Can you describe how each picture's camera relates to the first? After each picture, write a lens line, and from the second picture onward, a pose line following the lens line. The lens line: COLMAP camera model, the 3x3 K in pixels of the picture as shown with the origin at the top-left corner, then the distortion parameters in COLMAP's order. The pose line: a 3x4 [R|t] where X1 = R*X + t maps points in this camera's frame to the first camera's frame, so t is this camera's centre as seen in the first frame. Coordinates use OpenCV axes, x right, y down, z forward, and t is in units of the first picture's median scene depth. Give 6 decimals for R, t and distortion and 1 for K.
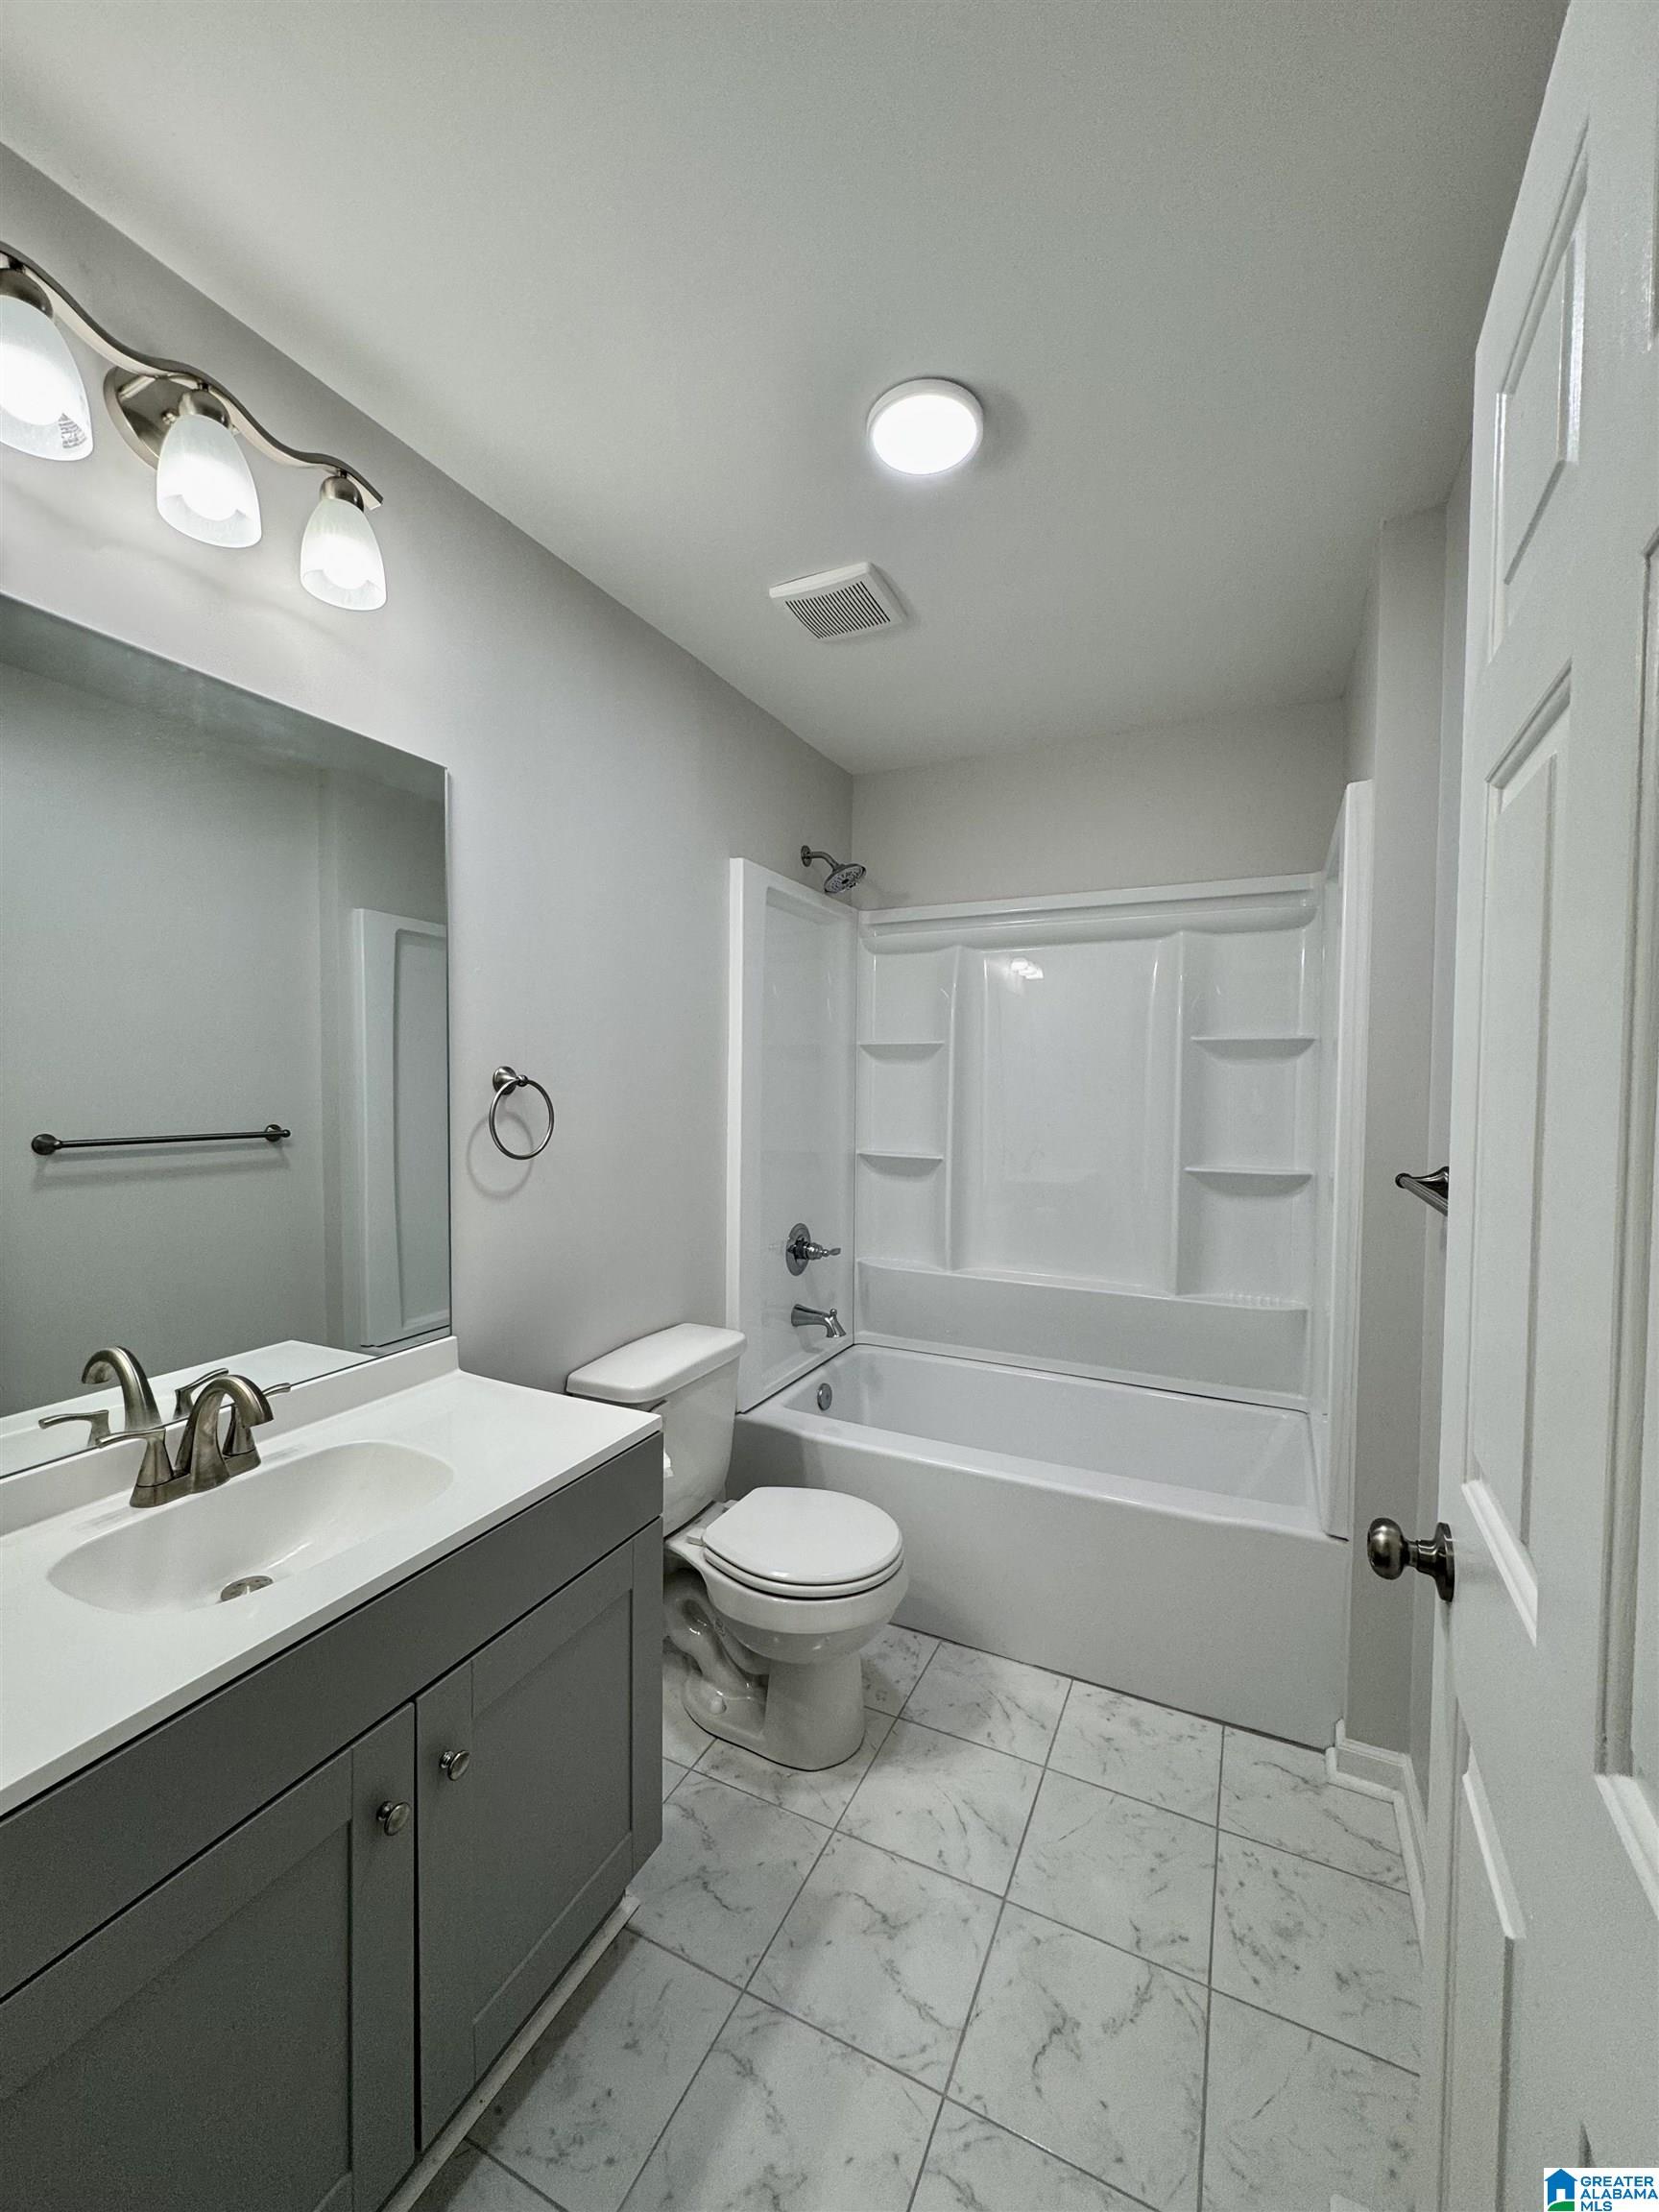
lens RADIAL K [[887.8, 0, 829.5], [0, 887.8, 1106.0], [0, 0, 1]] dist [0.015184, 0.000126]
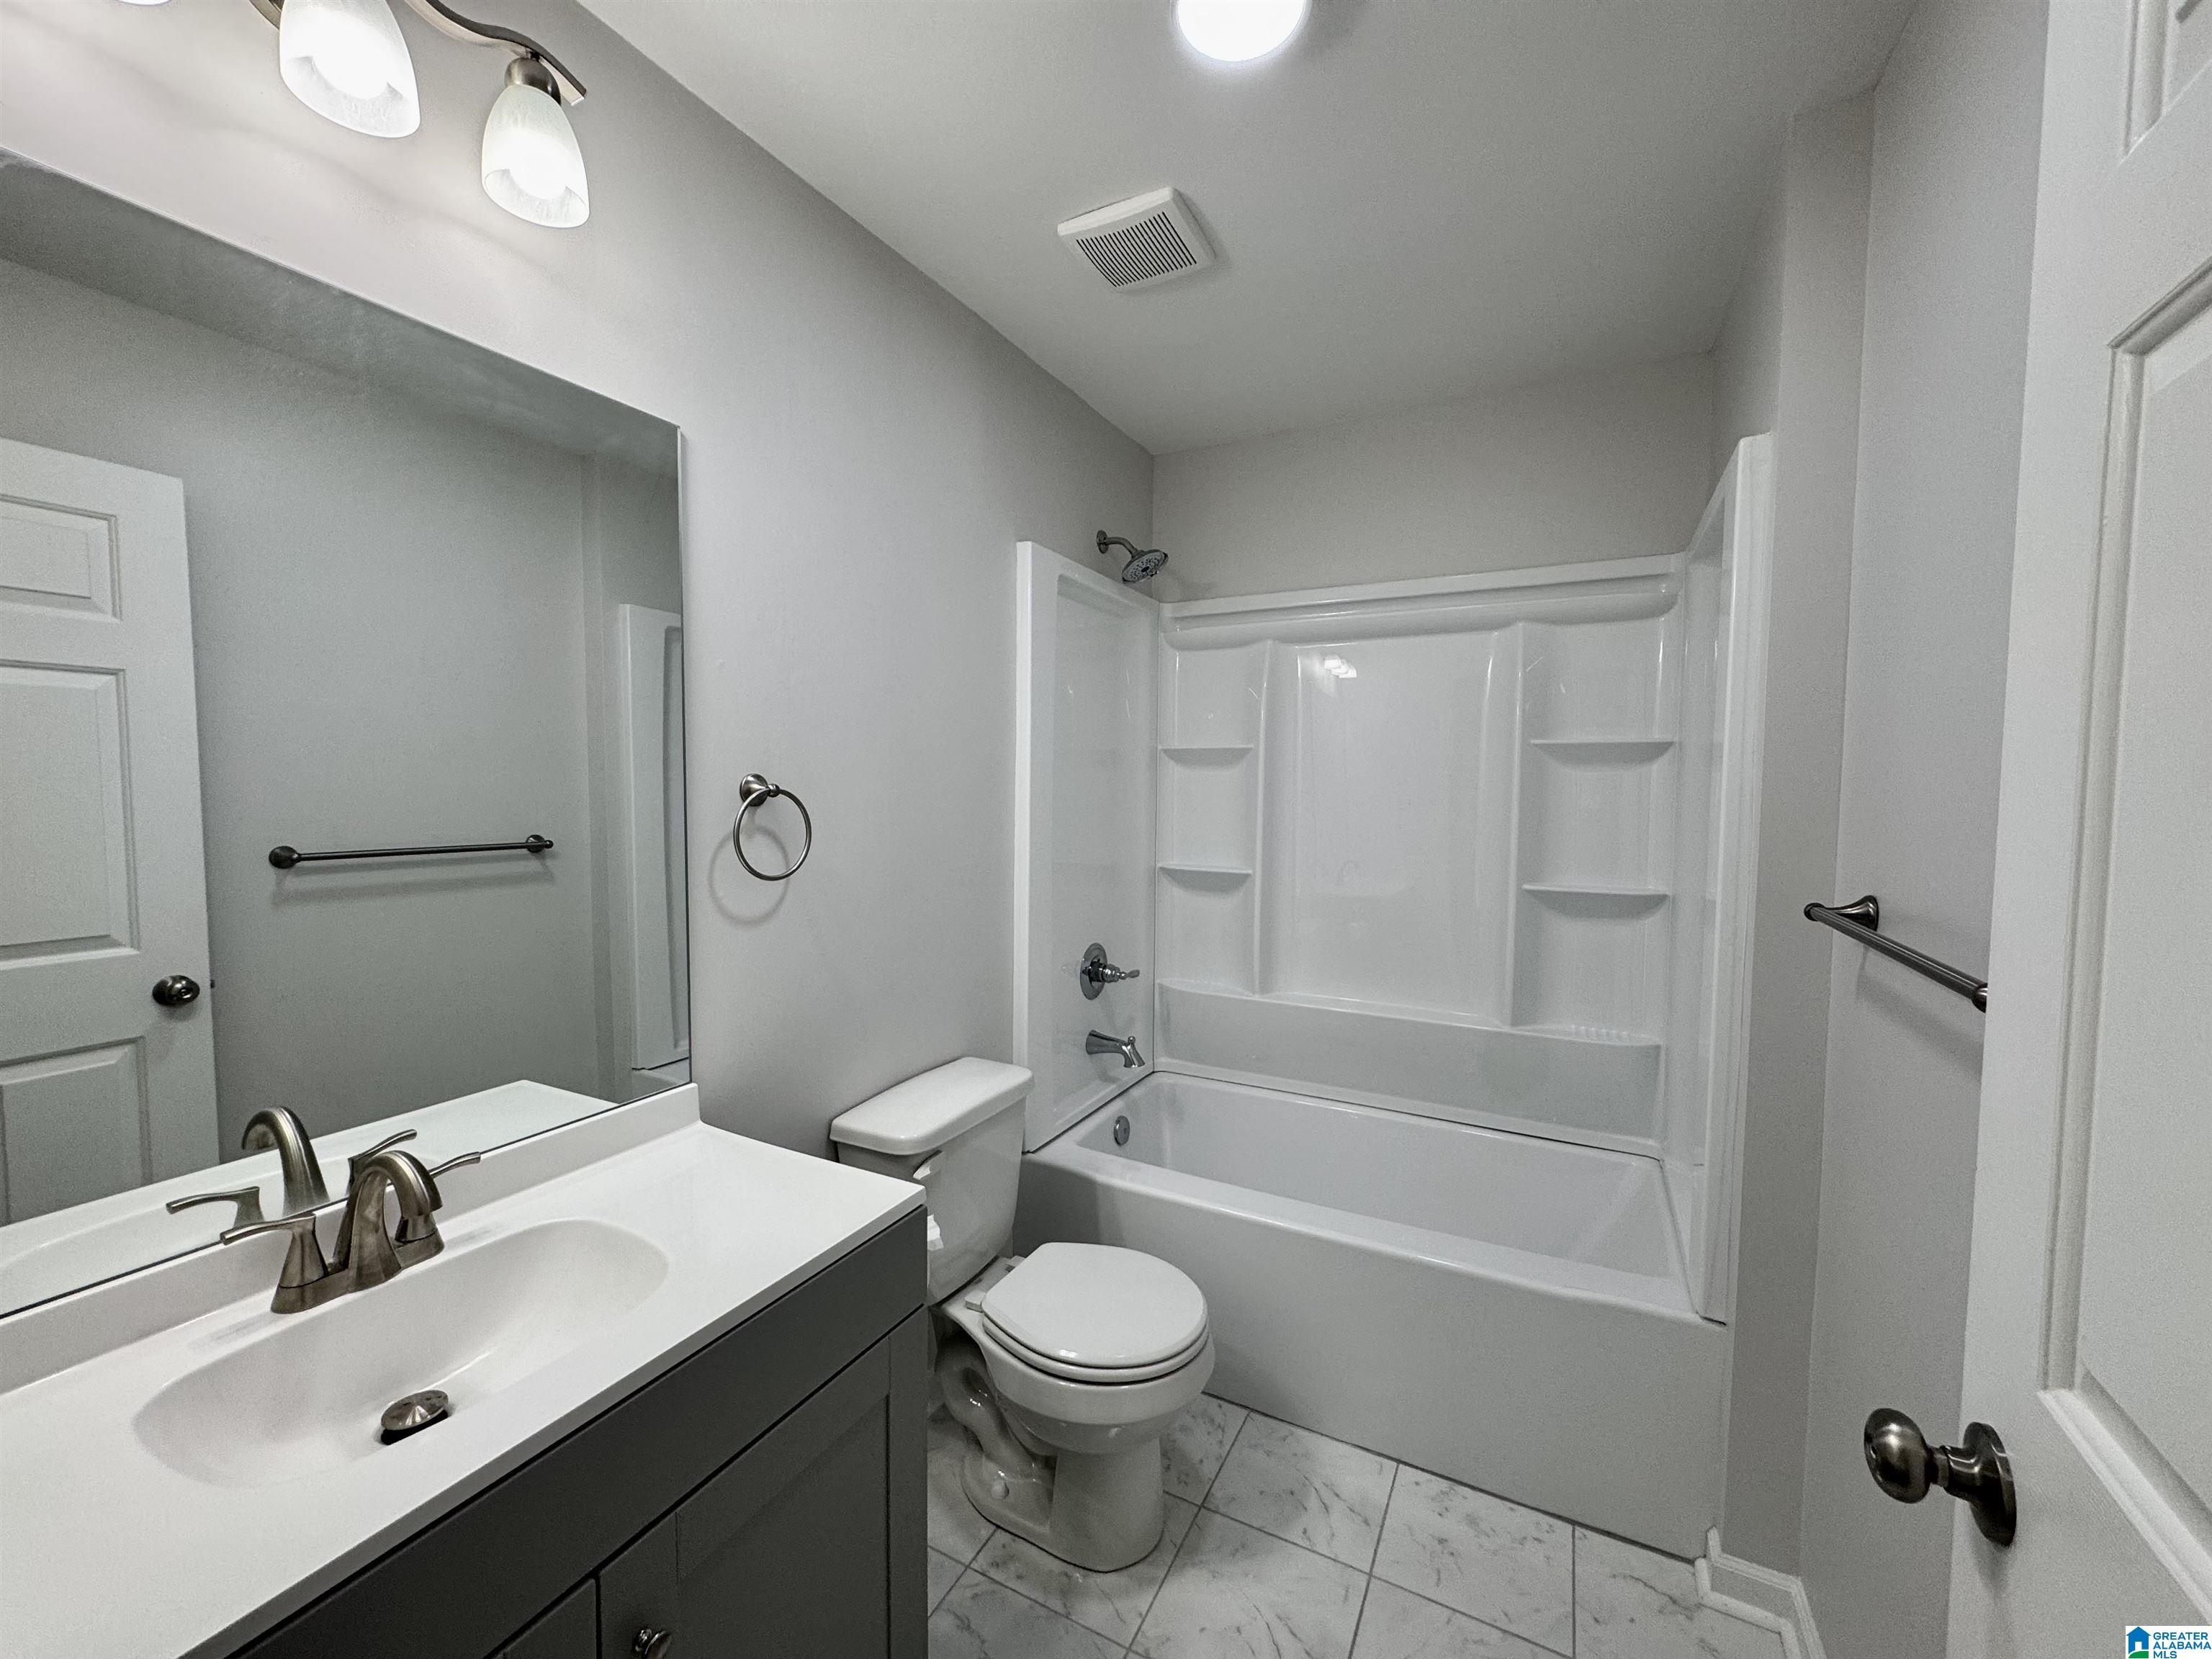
lens RADIAL K [[877.9, 0, 1107.1], [0, 877.9, 827.9], [0, 0, 1]] dist [-0.001213, 0.001124]
pose [[0.999625, 0.001534, -0.027347, 0.005307], [-0.000986, 0.999799, 0.020029, -0.008713], [0.027372, -0.019995, 0.999425, 0.141793]]
